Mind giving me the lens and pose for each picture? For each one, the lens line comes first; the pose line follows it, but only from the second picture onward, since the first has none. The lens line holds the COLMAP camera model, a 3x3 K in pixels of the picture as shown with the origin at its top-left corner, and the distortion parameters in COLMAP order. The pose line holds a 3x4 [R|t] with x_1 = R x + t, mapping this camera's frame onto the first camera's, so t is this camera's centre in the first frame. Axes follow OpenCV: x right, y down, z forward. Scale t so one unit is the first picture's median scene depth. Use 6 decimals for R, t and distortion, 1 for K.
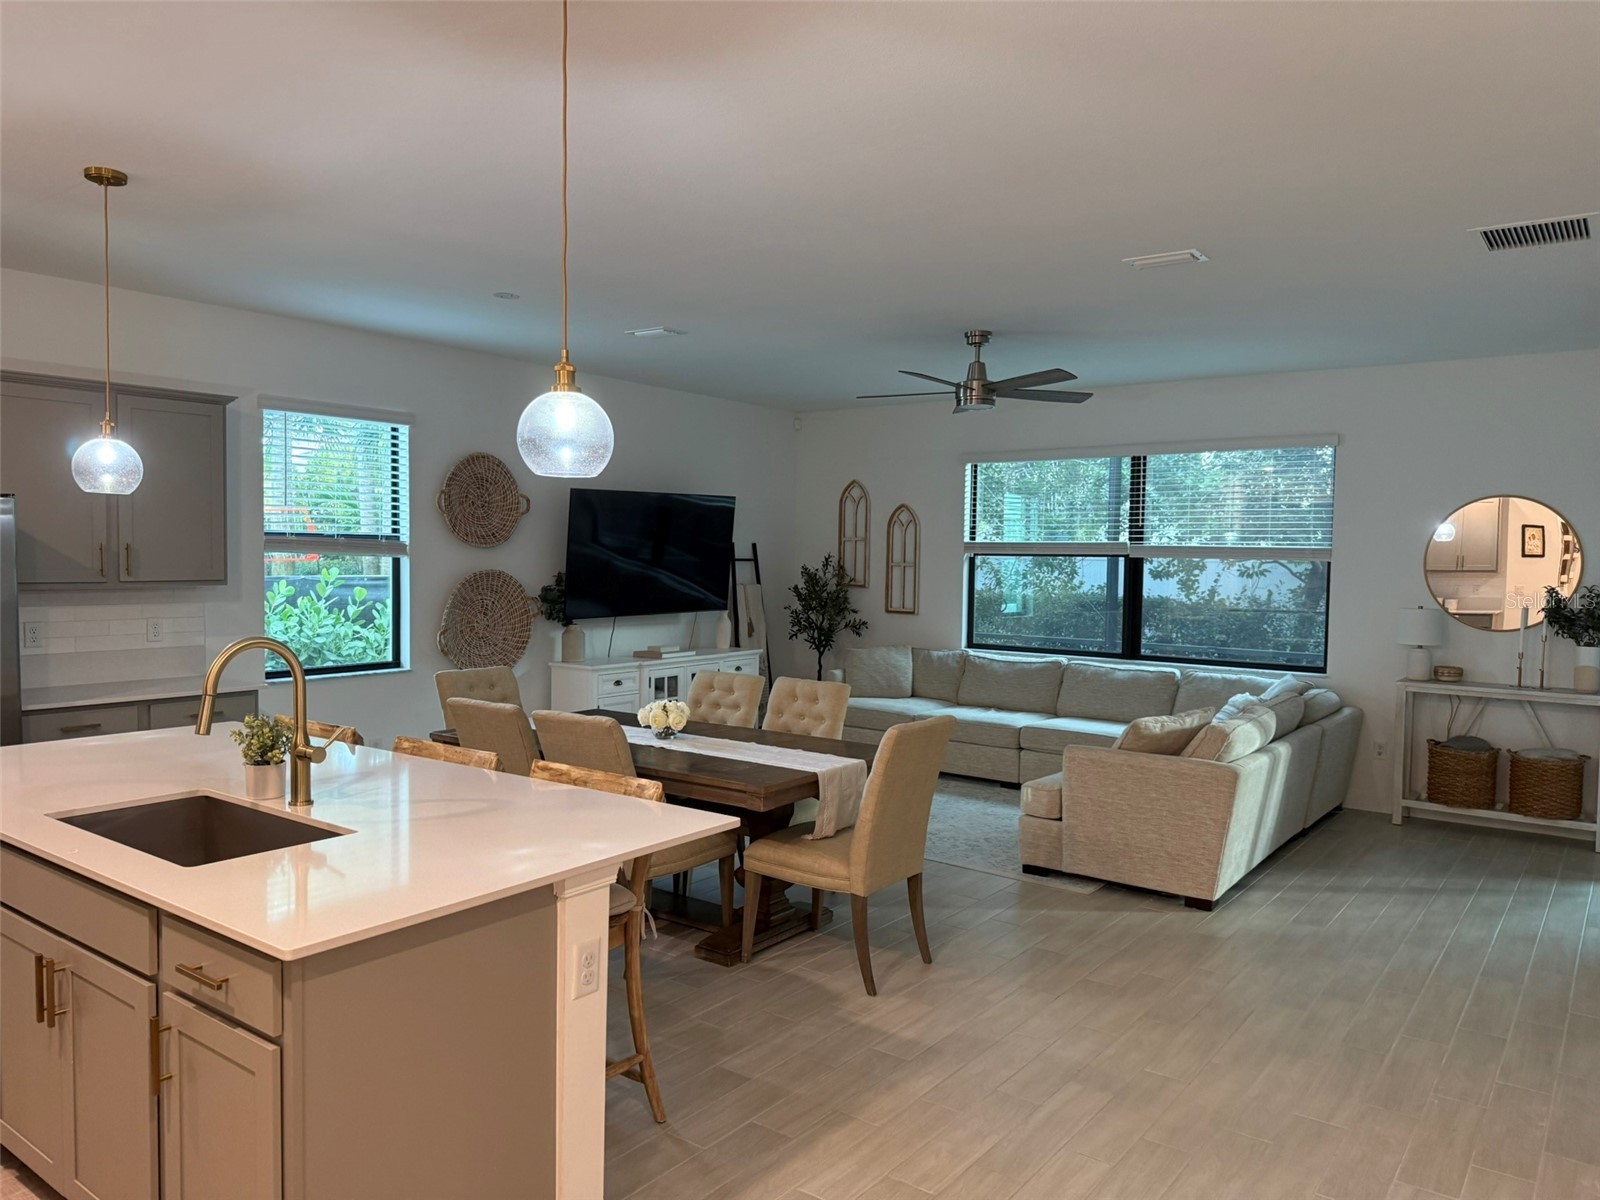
lens RADIAL K [[1124.7, 0, 802.5], [0, 1124.7, 600.9], [0, 0, 1]] dist [0.059132, -0.078180]
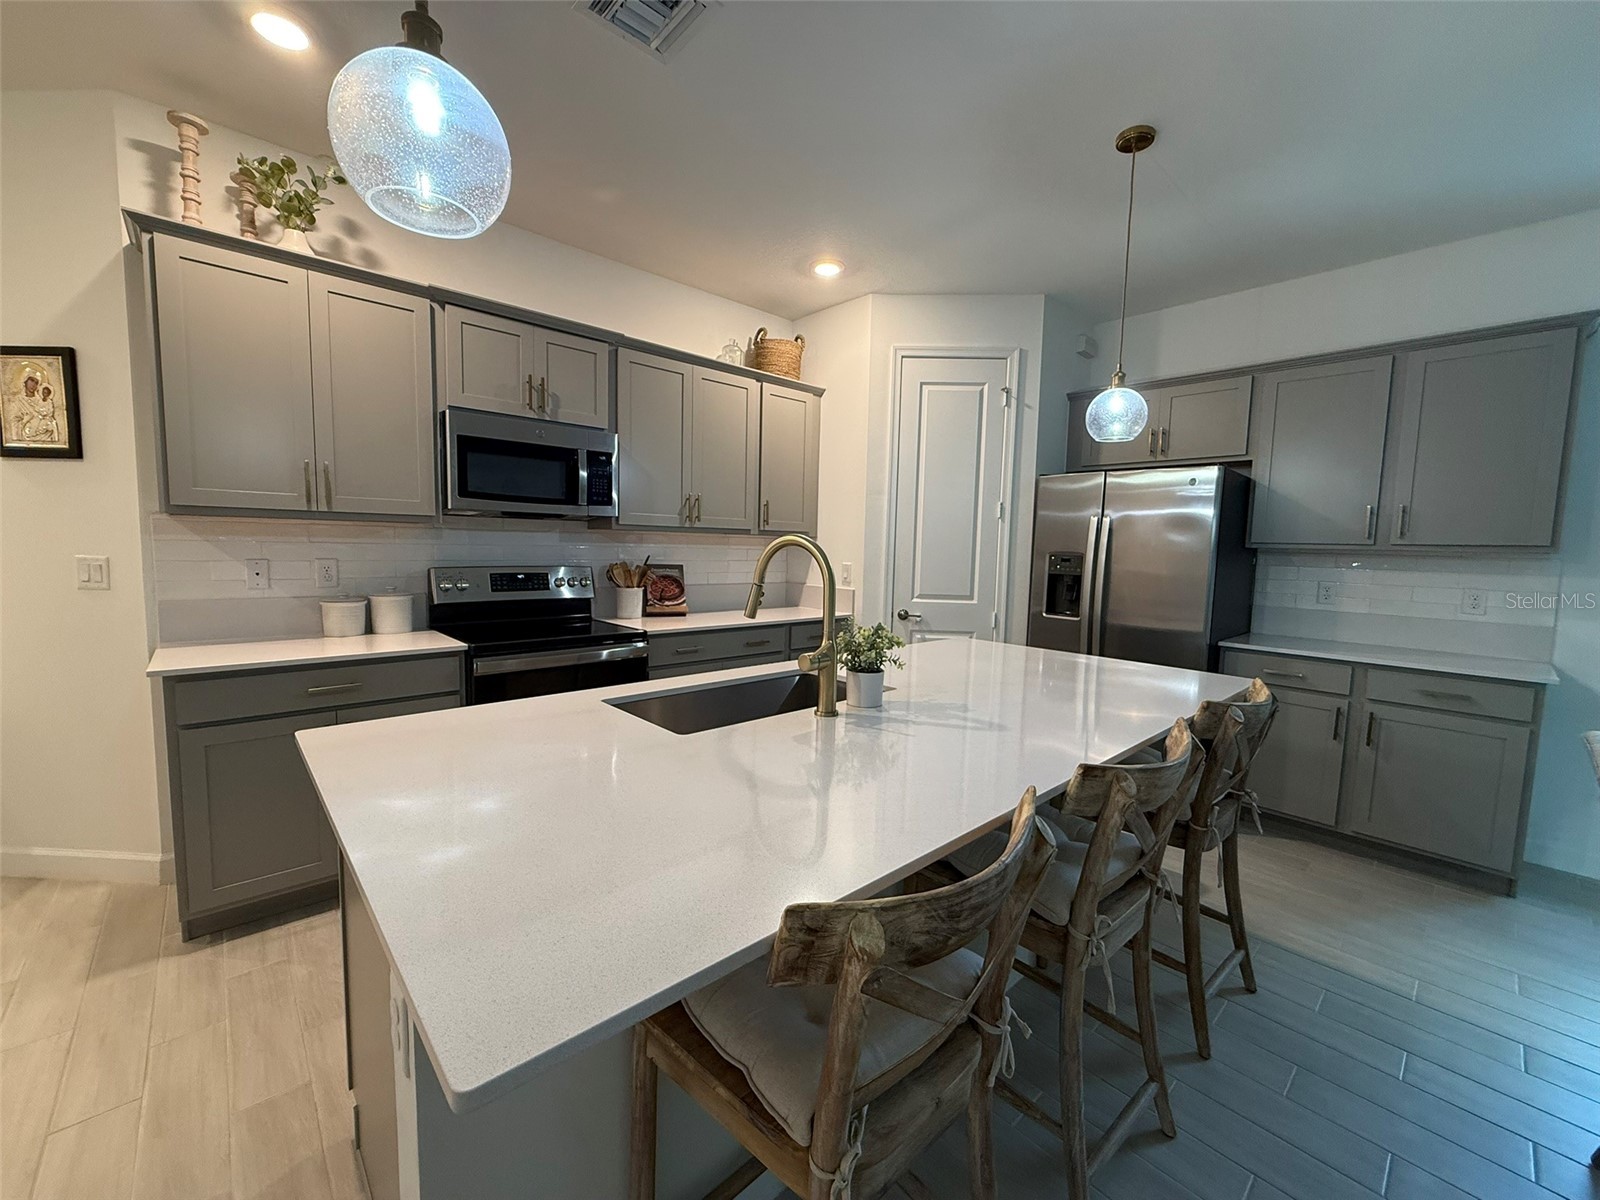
lens RADIAL K [[637.1, 0, 796.1], [0, 637.1, 597.7], [0, 0, 1]] dist [-0.000036, 0.000709]
pose [[-0.186736, 0.063303, -0.980369, 0.039018], [-0.071839, 0.994370, 0.077891, 0.019630], [0.979780, 0.084974, -0.181137, 0.503498]]
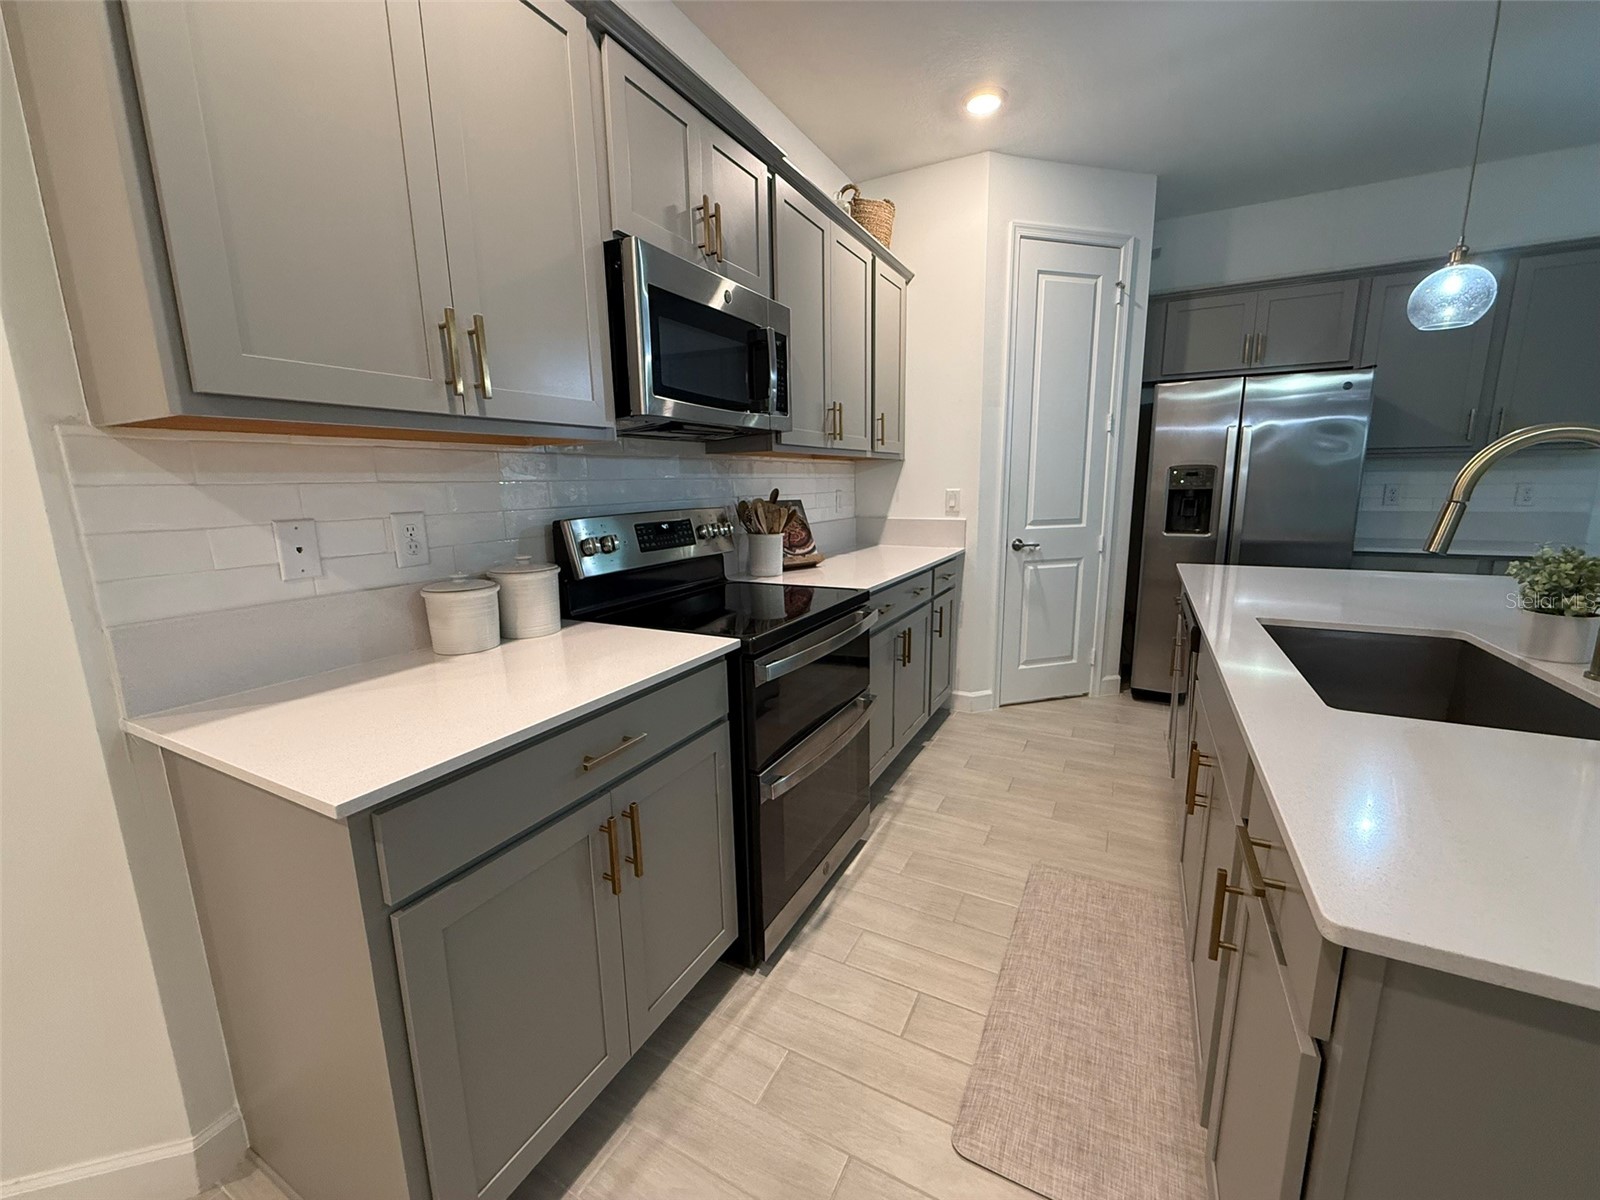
lens RADIAL K [[637.1, 0, 796.2], [0, 637.1, 598.0], [0, 0, 1]] dist [-0.000036, 0.000709]
pose [[0.149496, 0.163120, -0.975214, -0.072336], [-0.026961, 0.986604, 0.160892, 0.039002], [0.988395, 0.002240, 0.151892, 0.220238]]
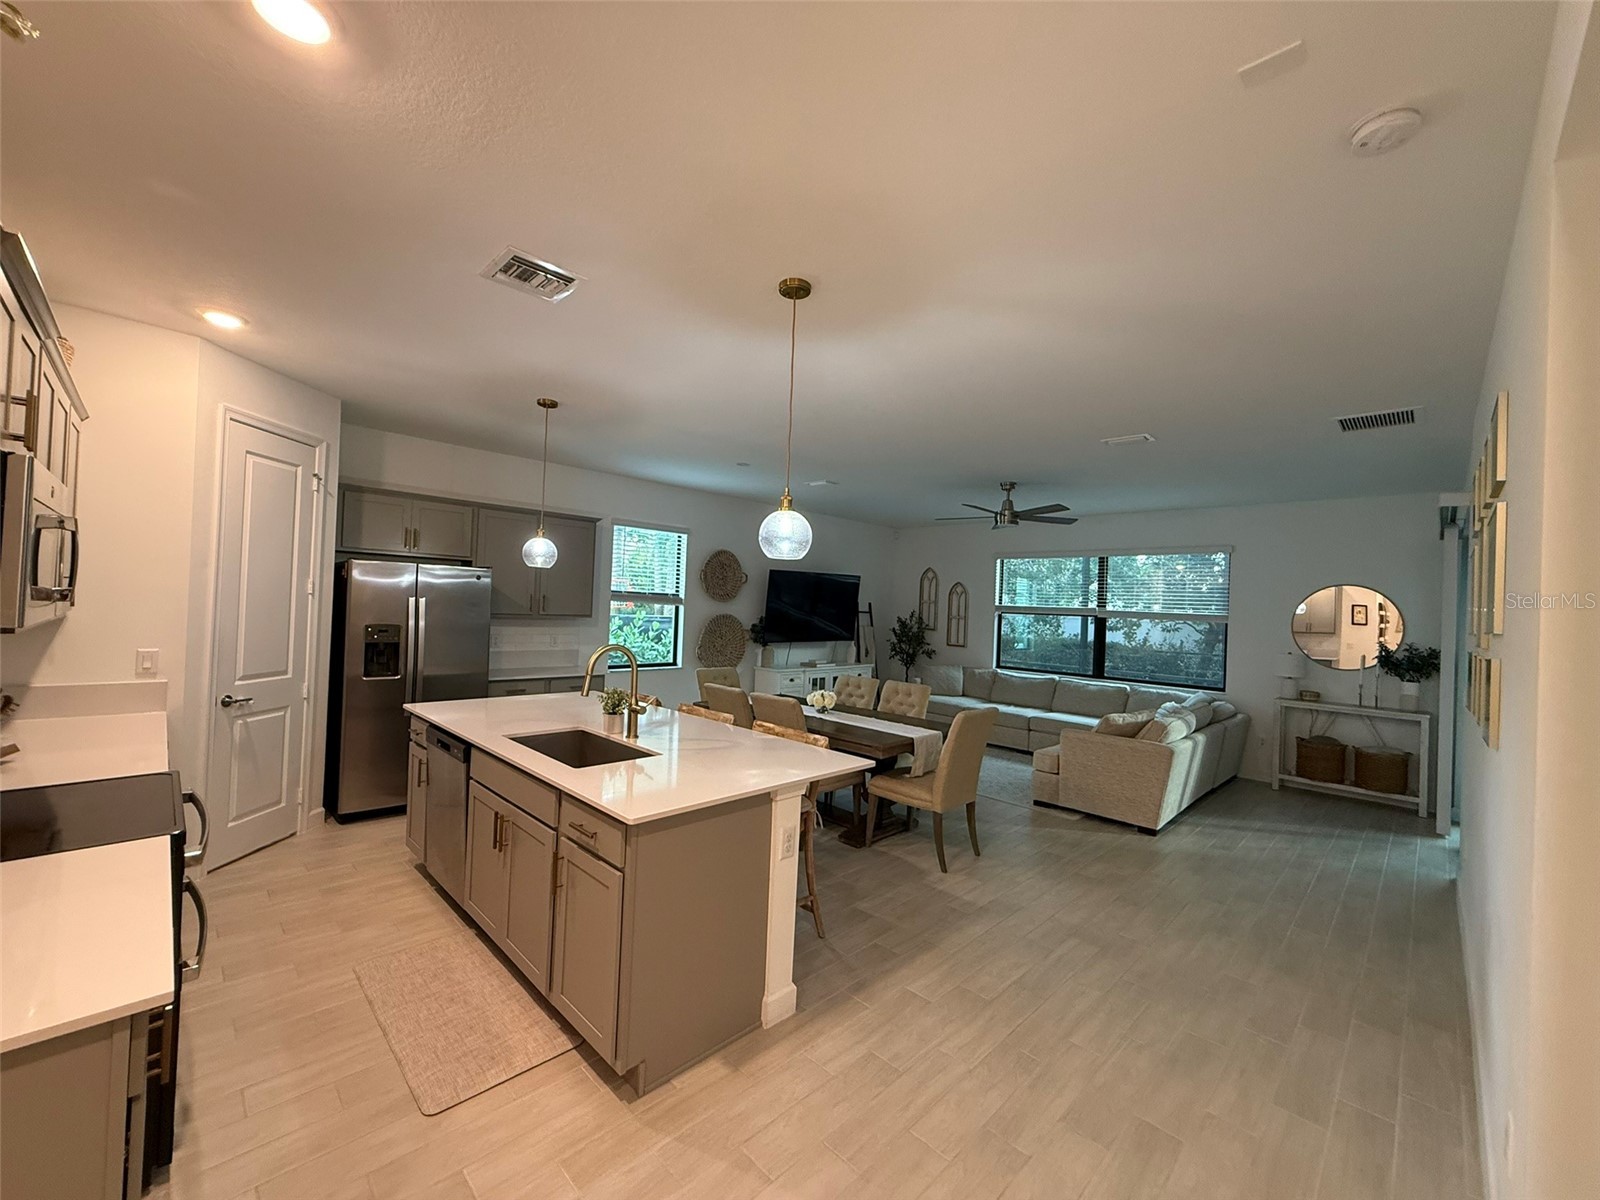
lens RADIAL K [[637.1, 0, 797.9], [0, 637.1, 597.5], [0, 0, 1]] dist [-0.000036, 0.000709]
pose [[0.989226, 0.023659, -0.144472, -0.017325], [-0.032508, 0.997717, -0.059200, 0.003273], [0.142741, 0.063259, 0.987736, 0.007848]]
